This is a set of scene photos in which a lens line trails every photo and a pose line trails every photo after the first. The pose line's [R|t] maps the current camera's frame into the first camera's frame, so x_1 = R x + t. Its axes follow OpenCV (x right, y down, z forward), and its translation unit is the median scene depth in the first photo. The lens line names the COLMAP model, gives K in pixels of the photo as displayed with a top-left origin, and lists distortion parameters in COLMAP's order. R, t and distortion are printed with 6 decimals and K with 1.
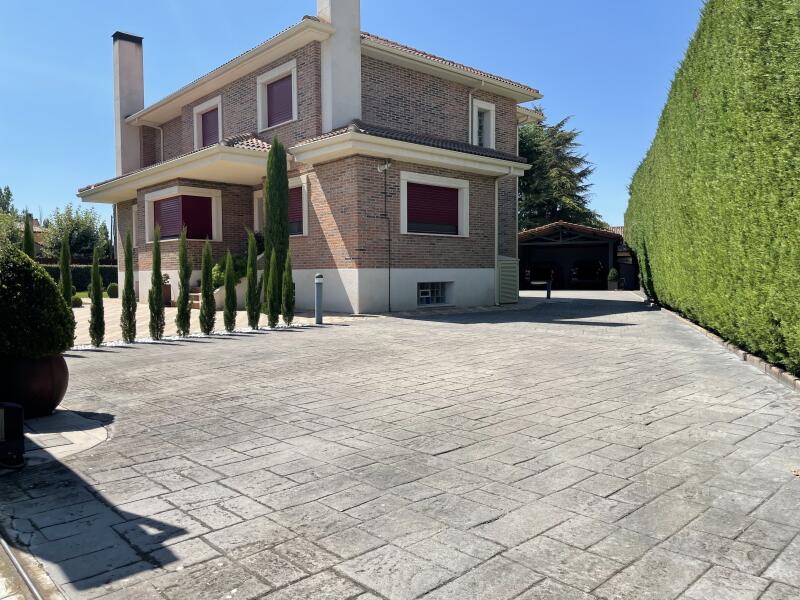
lens RADIAL K [[600.5, 0, 400.0], [0, 600.5, 300.0], [0, 0, 1]] dist [0.045129, -0.005389]
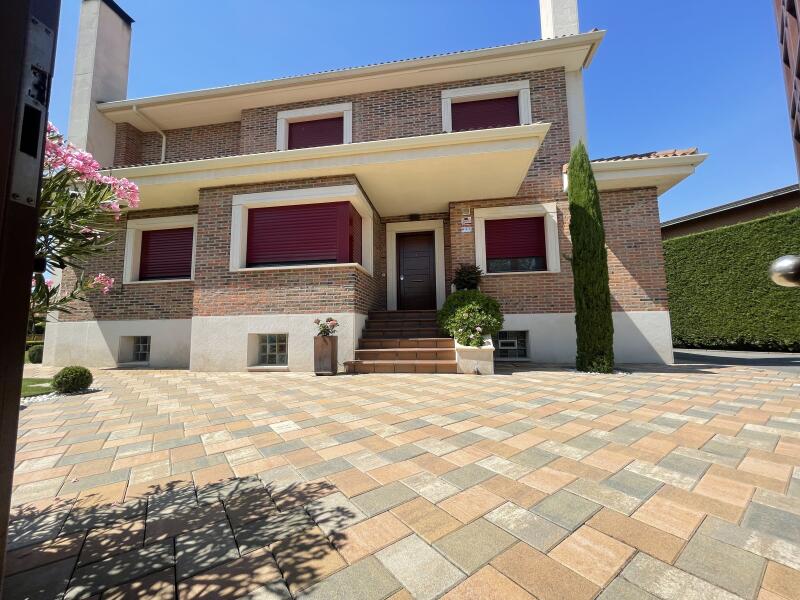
lens RADIAL K [[330.7, 0, 398.9], [0, 330.7, 298.4], [0, 0, 1]] dist [0.001512, 0.000139]
pose [[0.778736, 0.064530, 0.624024, -0.607137], [0.040757, 0.987391, -0.152967, -0.011250], [-0.626026, 0.144554, 0.766287, 0.788020]]
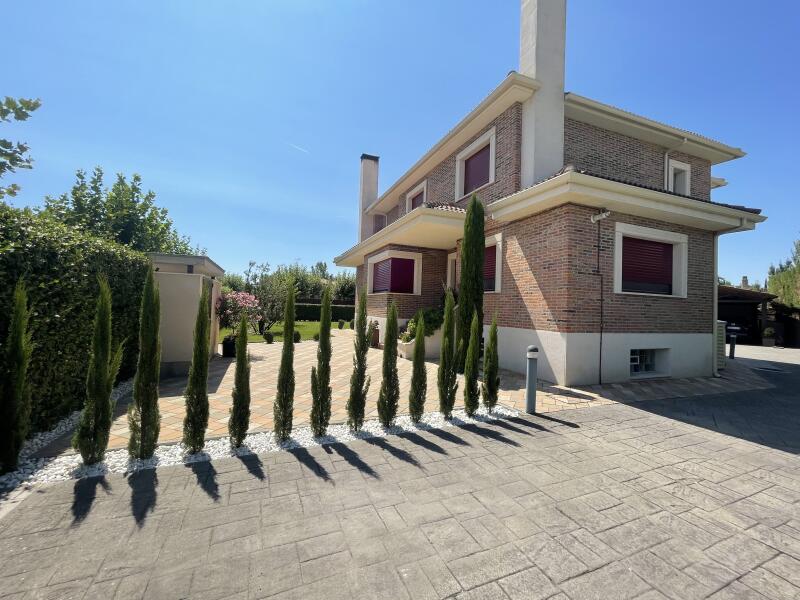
lens RADIAL K [[330.7, 0, 398.9], [0, 330.7, 298.4], [0, 0, 1]] dist [0.001512, 0.000139]
pose [[0.933107, 0.028323, -0.358483, -0.112874], [-0.055429, 0.996308, -0.065563, -0.051875], [0.355302, 0.081048, 0.931231, 0.425001]]
